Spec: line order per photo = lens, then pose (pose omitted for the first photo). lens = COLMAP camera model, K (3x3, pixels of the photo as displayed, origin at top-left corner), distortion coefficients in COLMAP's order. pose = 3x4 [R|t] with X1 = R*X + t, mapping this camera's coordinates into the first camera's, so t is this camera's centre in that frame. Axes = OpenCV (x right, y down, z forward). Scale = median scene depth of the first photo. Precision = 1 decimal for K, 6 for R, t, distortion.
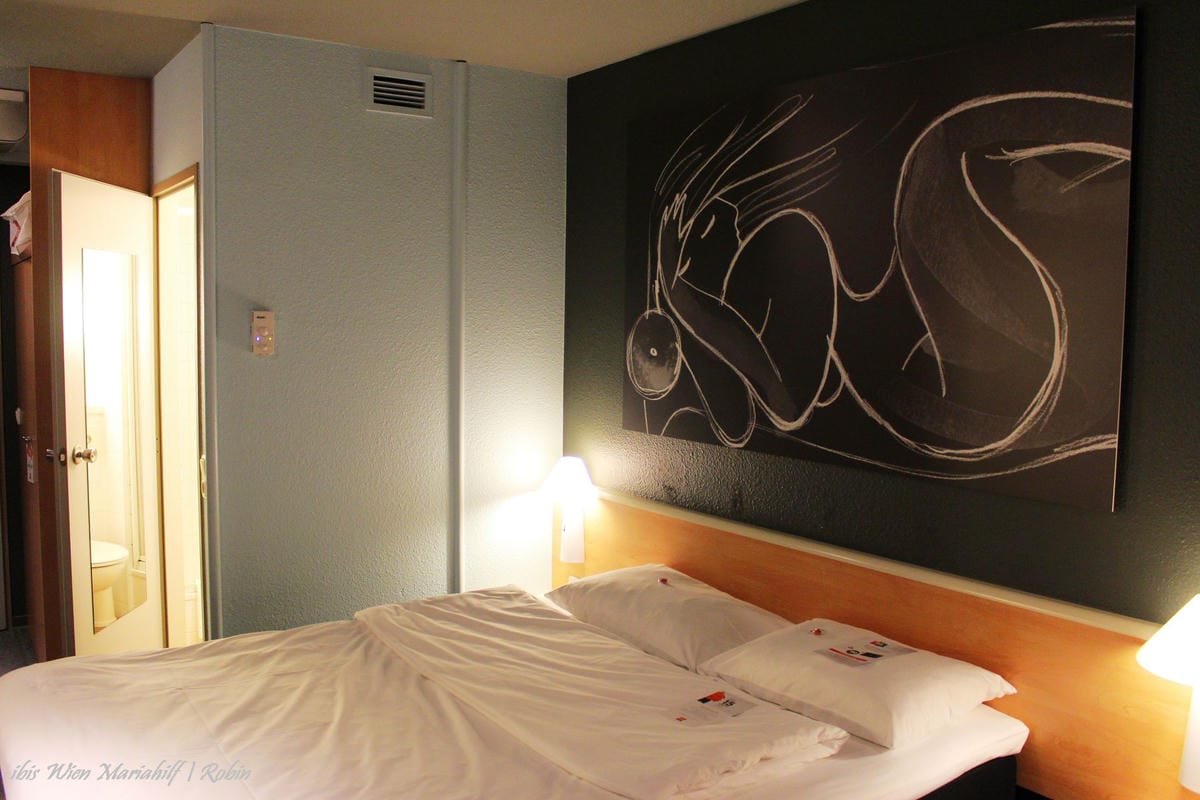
lens RADIAL K [[1042.0, 0, 600.0], [0, 1042.0, 400.0], [0, 0, 1]] dist [-0.160524, 0.134913]
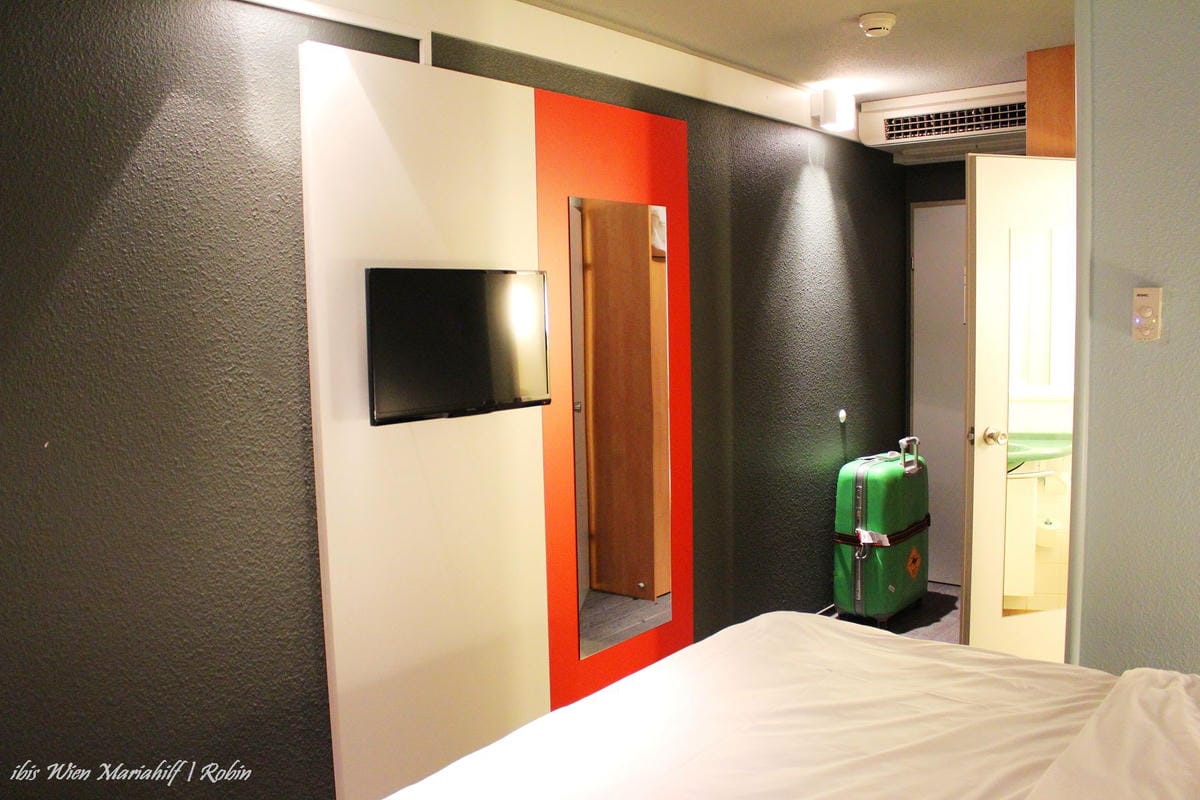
lens RADIAL K [[984.7, 0, 576.7], [0, 984.7, 395.2], [0, 0, 1]] dist [-0.147620, 0.136677]
pose [[0.256941, 0.065939, -0.964175, 0.387305], [-0.046784, 0.997349, 0.055740, -0.026142], [0.965294, 0.030786, 0.259345, 0.449087]]
